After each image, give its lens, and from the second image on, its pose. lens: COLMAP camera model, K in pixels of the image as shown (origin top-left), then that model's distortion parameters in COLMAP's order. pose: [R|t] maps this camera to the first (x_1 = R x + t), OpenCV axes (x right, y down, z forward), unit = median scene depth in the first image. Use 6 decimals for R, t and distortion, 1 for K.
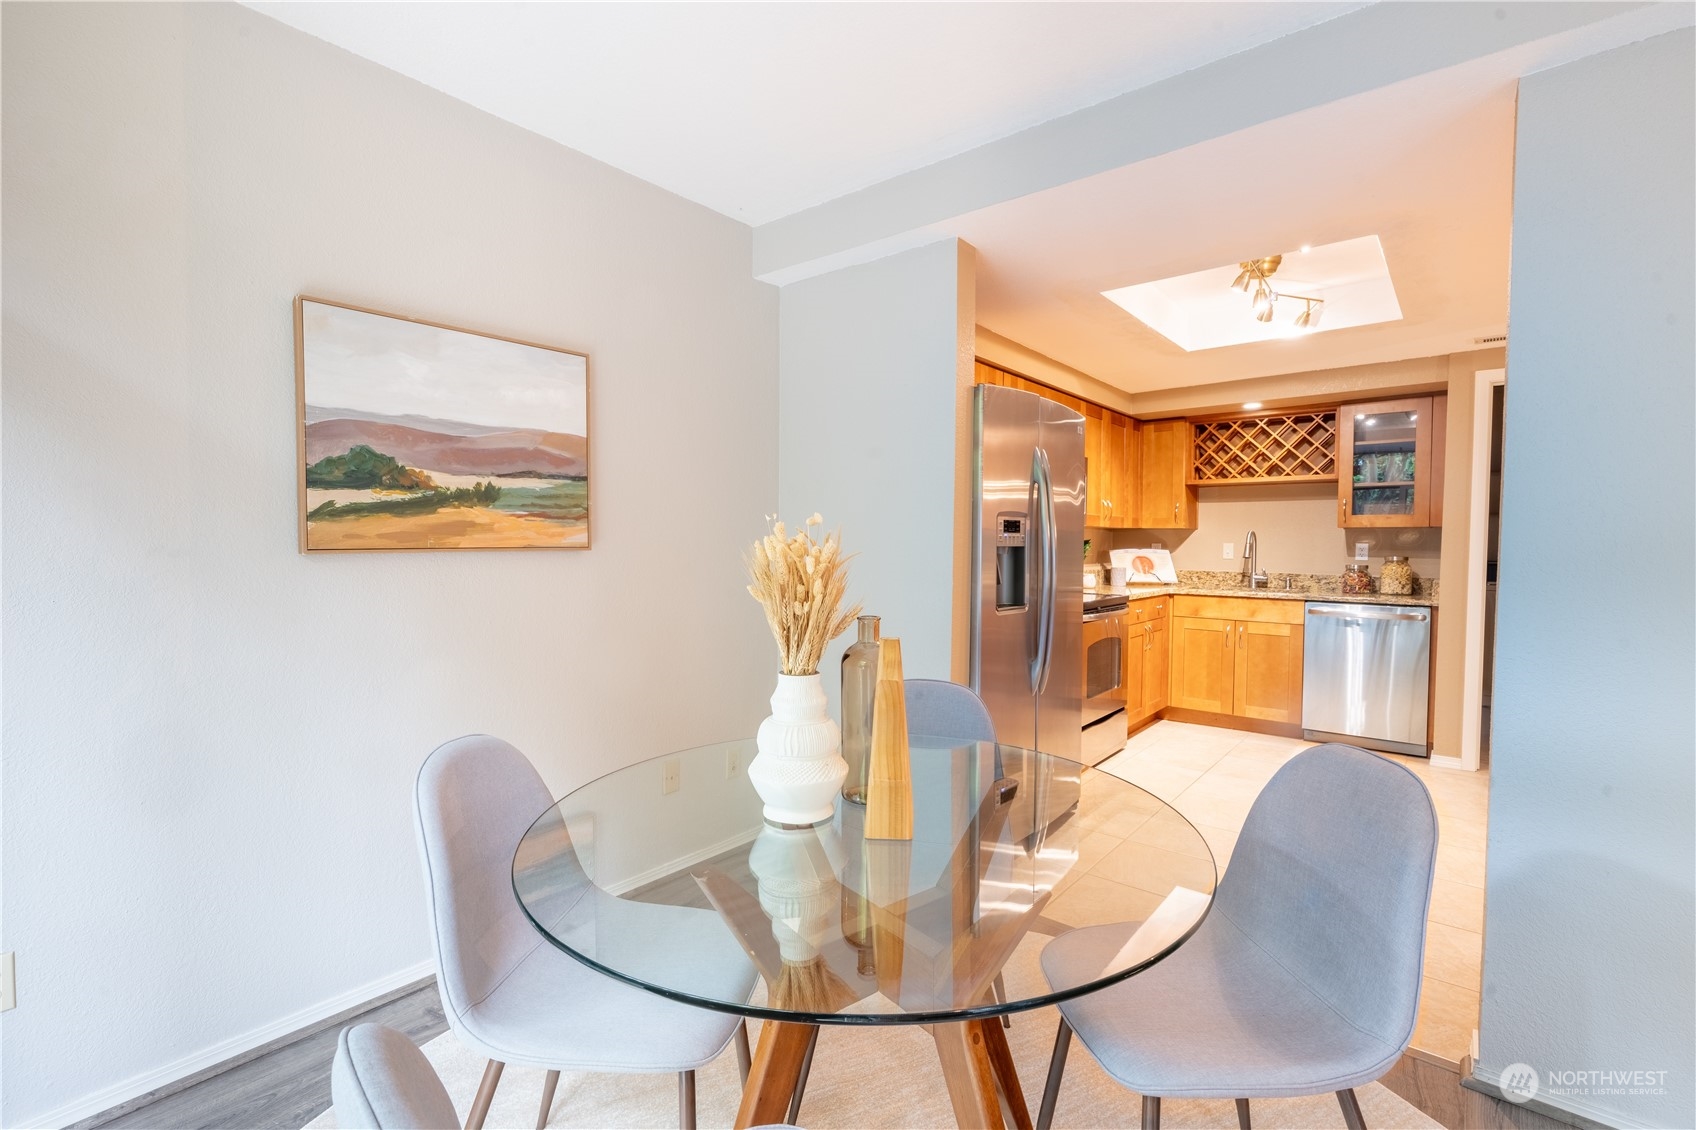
lens RADIAL K [[767.3, 0, 839.2], [0, 767.3, 558.8], [0, 0, 1]] dist [-0.009396, -0.000252]
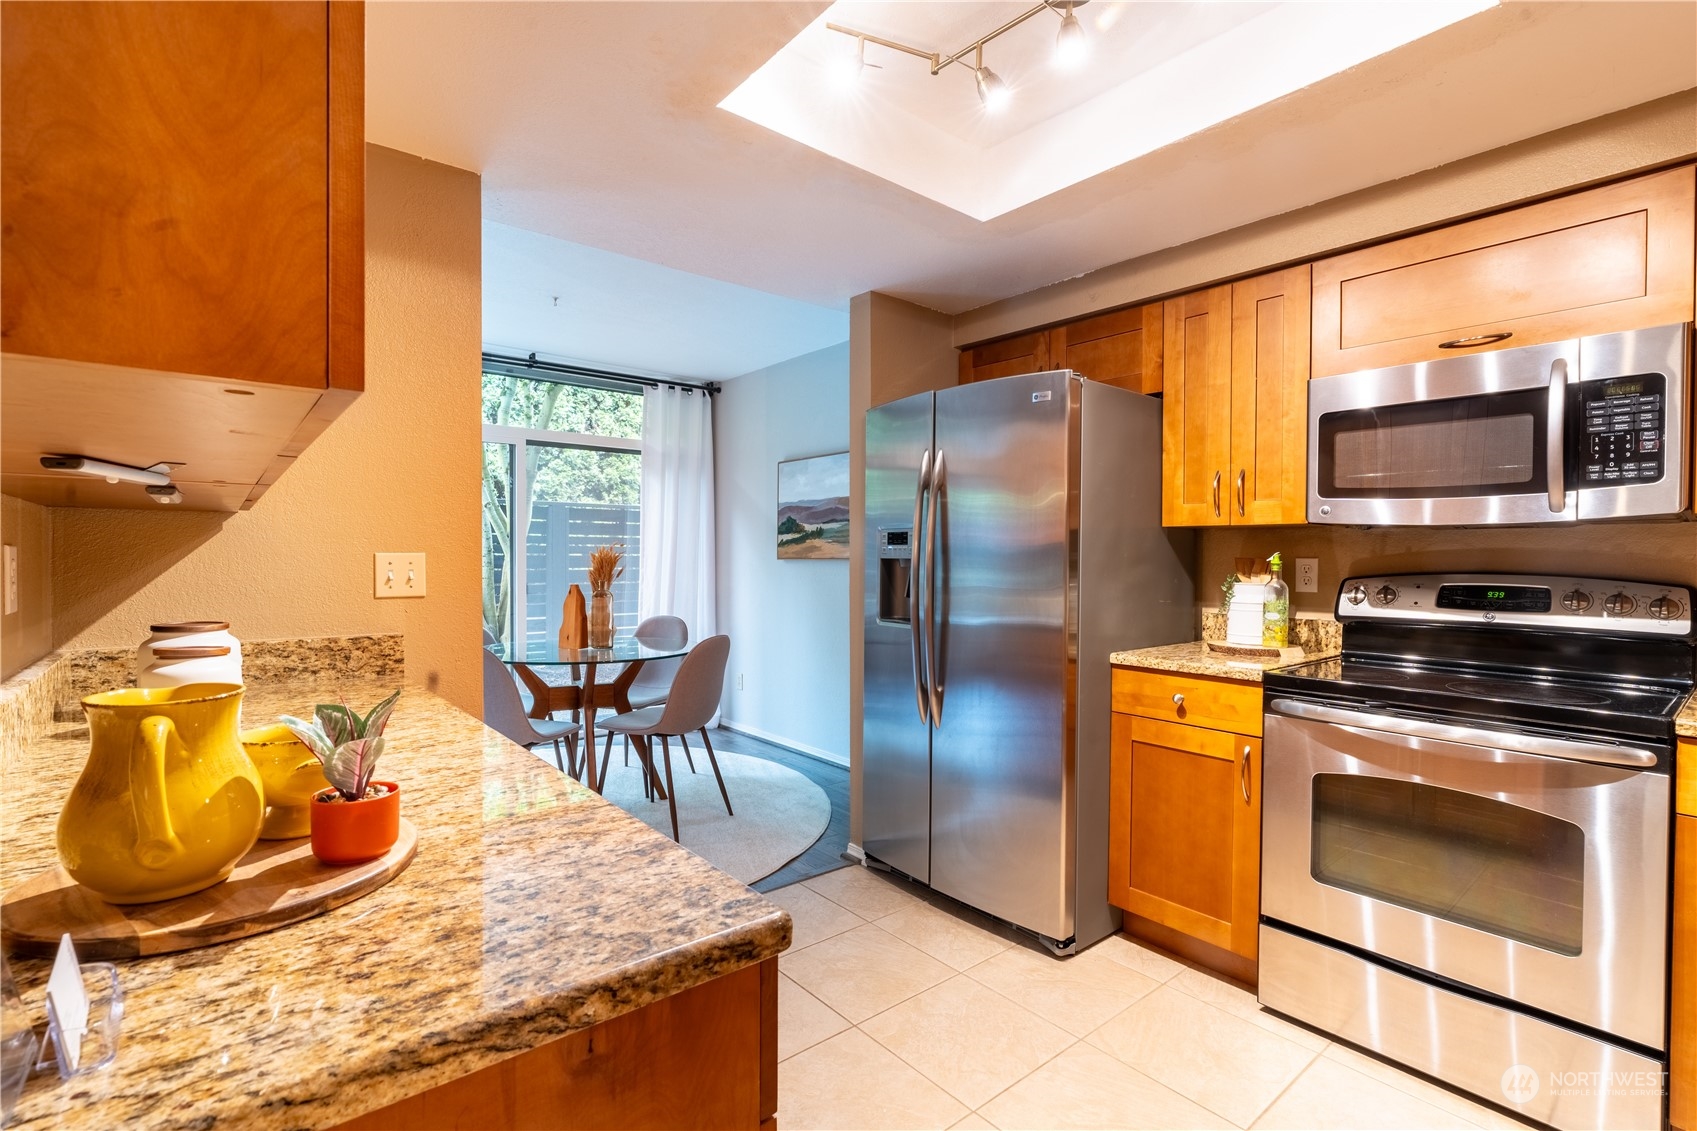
lens RADIAL K [[767.8, 0, 847.1], [0, 767.8, 571.3], [0, 0, 1]] dist [-0.009396, -0.000252]
pose [[-0.191622, 0.012793, -0.981385, 0.740018], [-0.034429, 0.999212, 0.019748, -0.010277], [0.980865, 0.037573, -0.191030, 0.690272]]
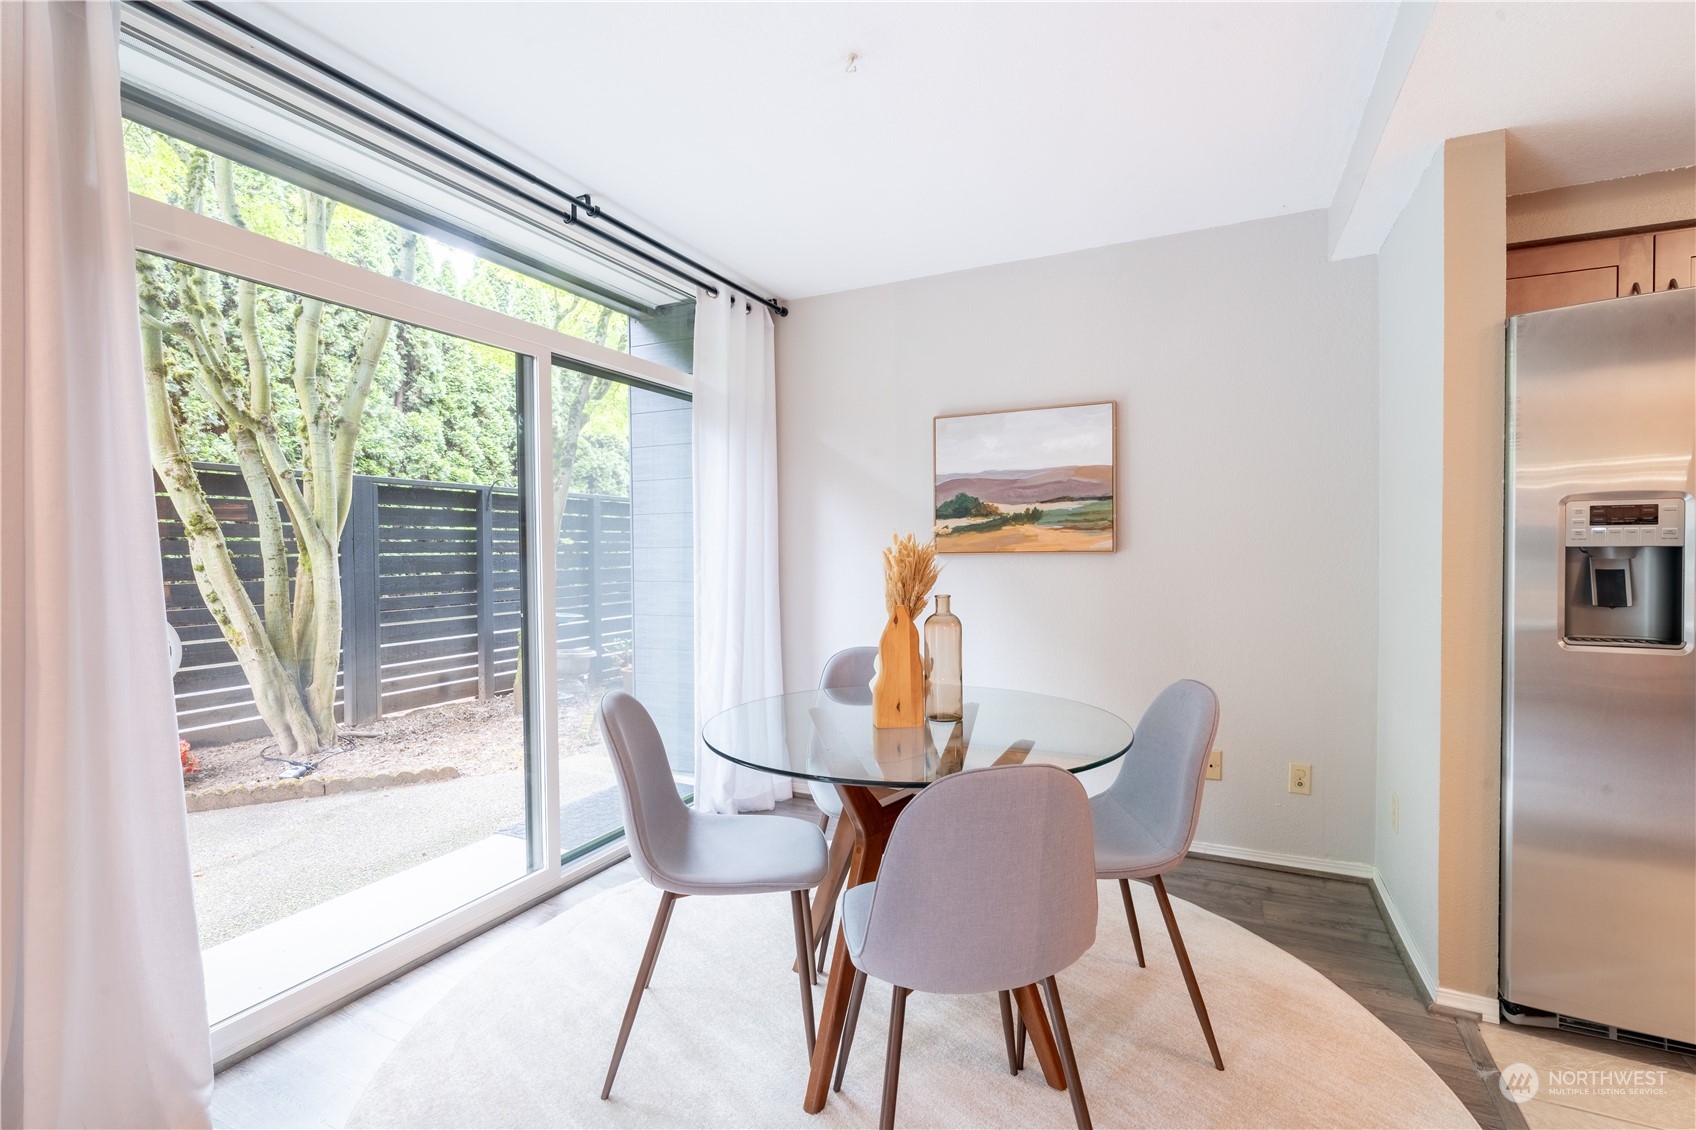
lens RADIAL K [[767.3, 0, 839.6], [0, 767.3, 570.8], [0, 0, 1]] dist [-0.009396, -0.000252]
pose [[0.216237, 0.018812, -0.976160, 0.428609], [-0.016622, 0.999740, 0.015584, 0.002900], [0.976199, 0.012856, 0.216494, 0.144384]]
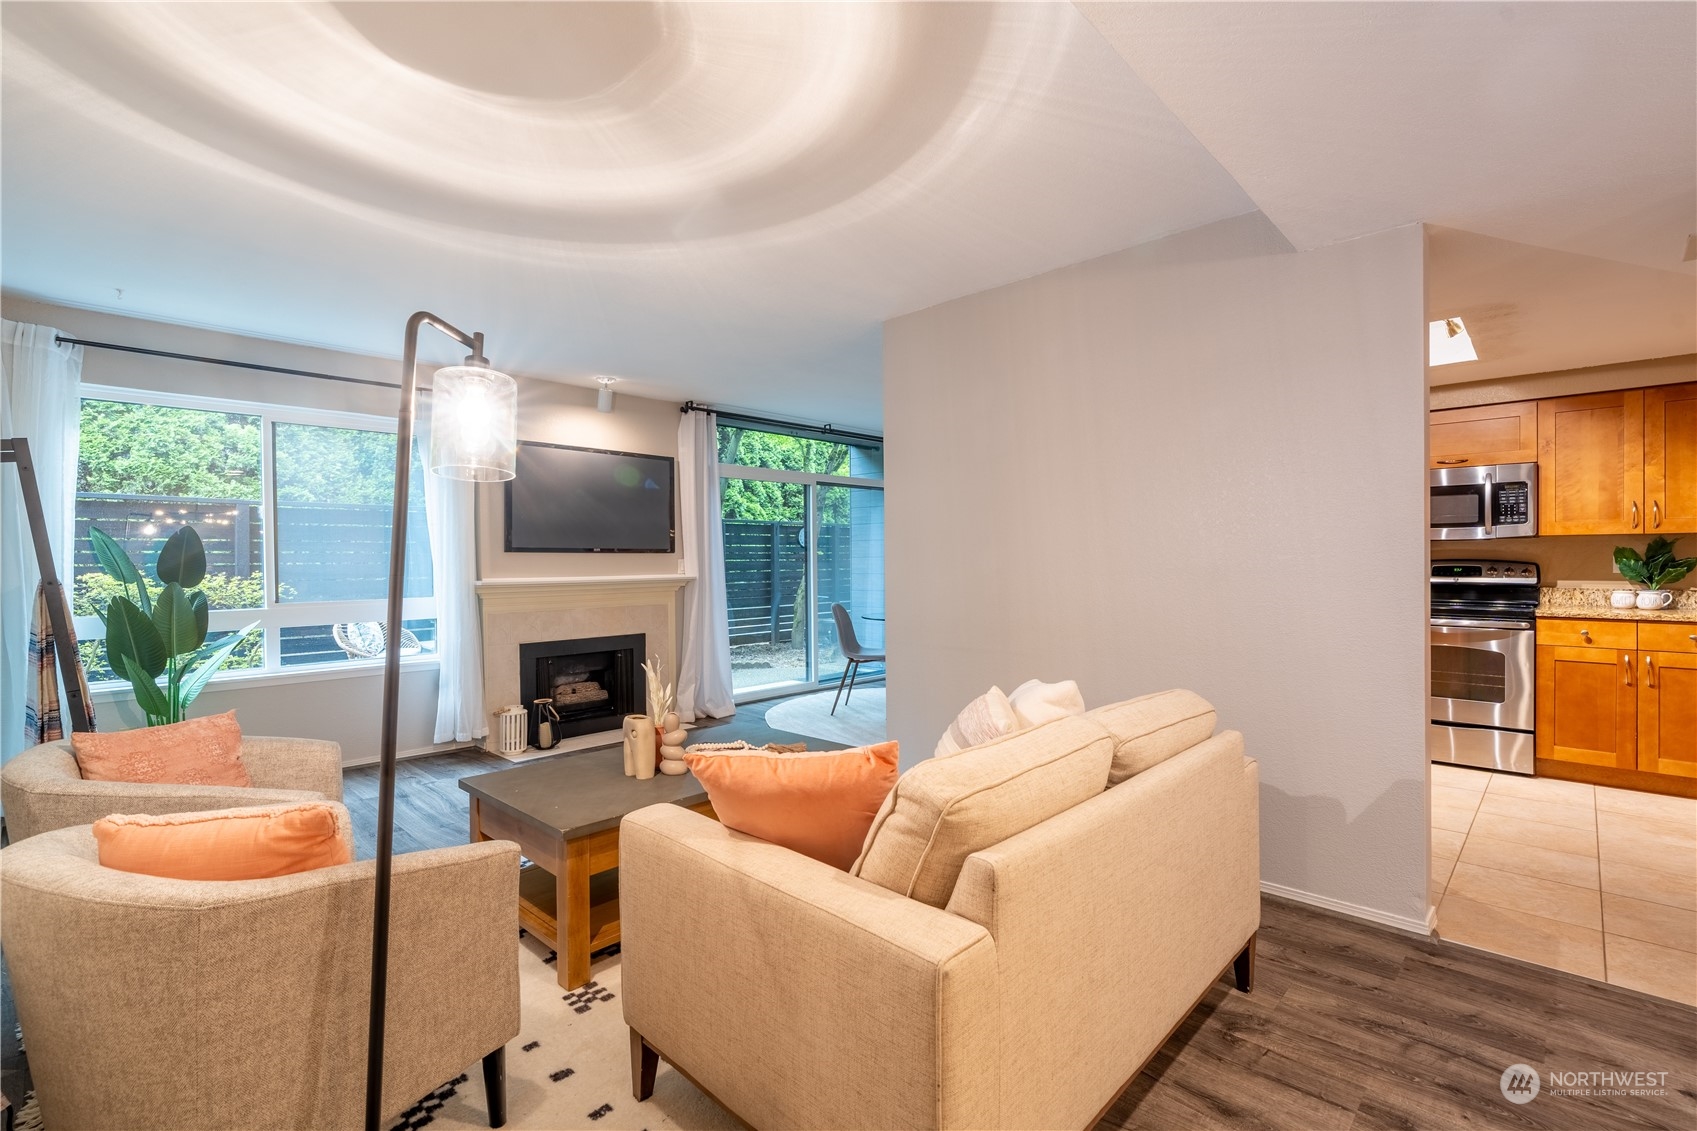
lens RADIAL K [[767.8, 0, 855.6], [0, 767.8, 568.3], [0, 0, 1]] dist [-0.009396, -0.000252]
pose [[-0.073086, 0.006210, -0.997306, 1.308912], [-0.020049, 0.999769, 0.007694, 0.006319], [0.997124, 0.020557, -0.072944, 0.244032]]
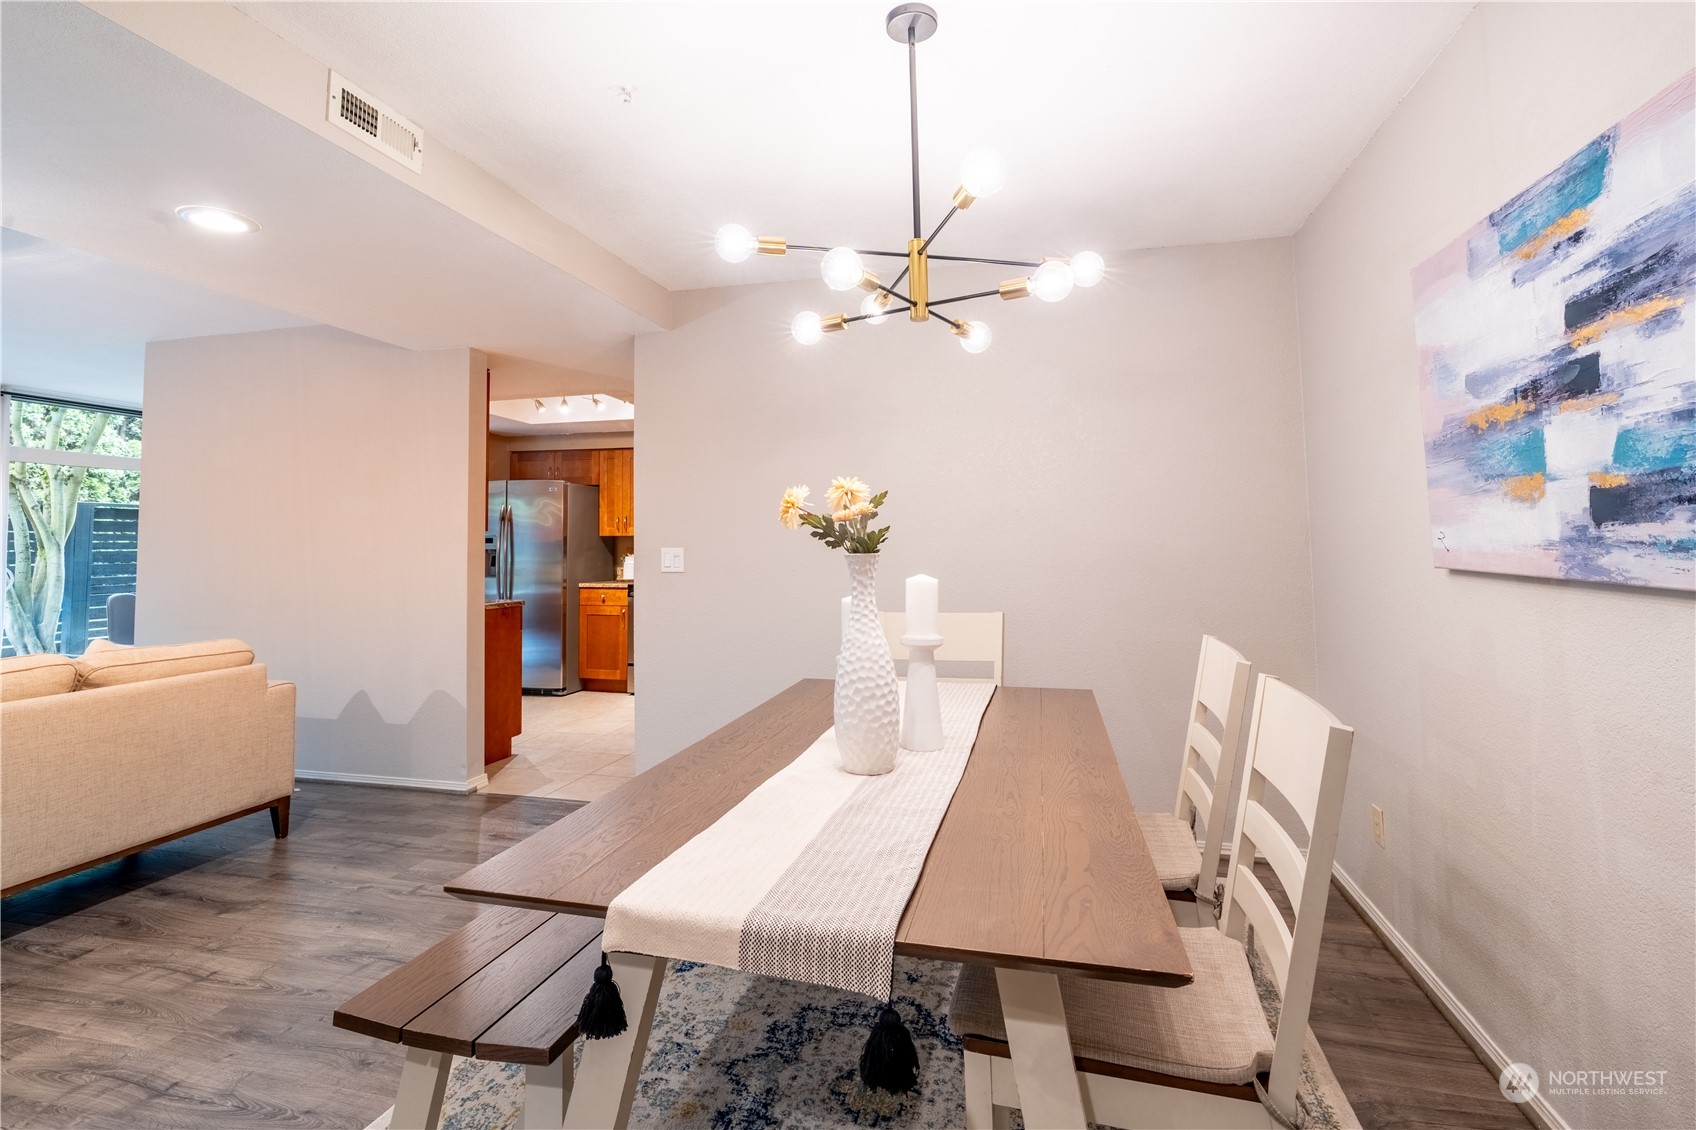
lens RADIAL K [[767.3, 0, 838.4], [0, 767.3, 513.9], [0, 0, 1]] dist [-0.009396, -0.000252]
pose [[0.427716, -0.045308, -0.902777, 1.683366], [-0.017169, 0.998156, -0.058229, -0.004269], [0.903750, 0.040405, 0.426149, 0.592673]]
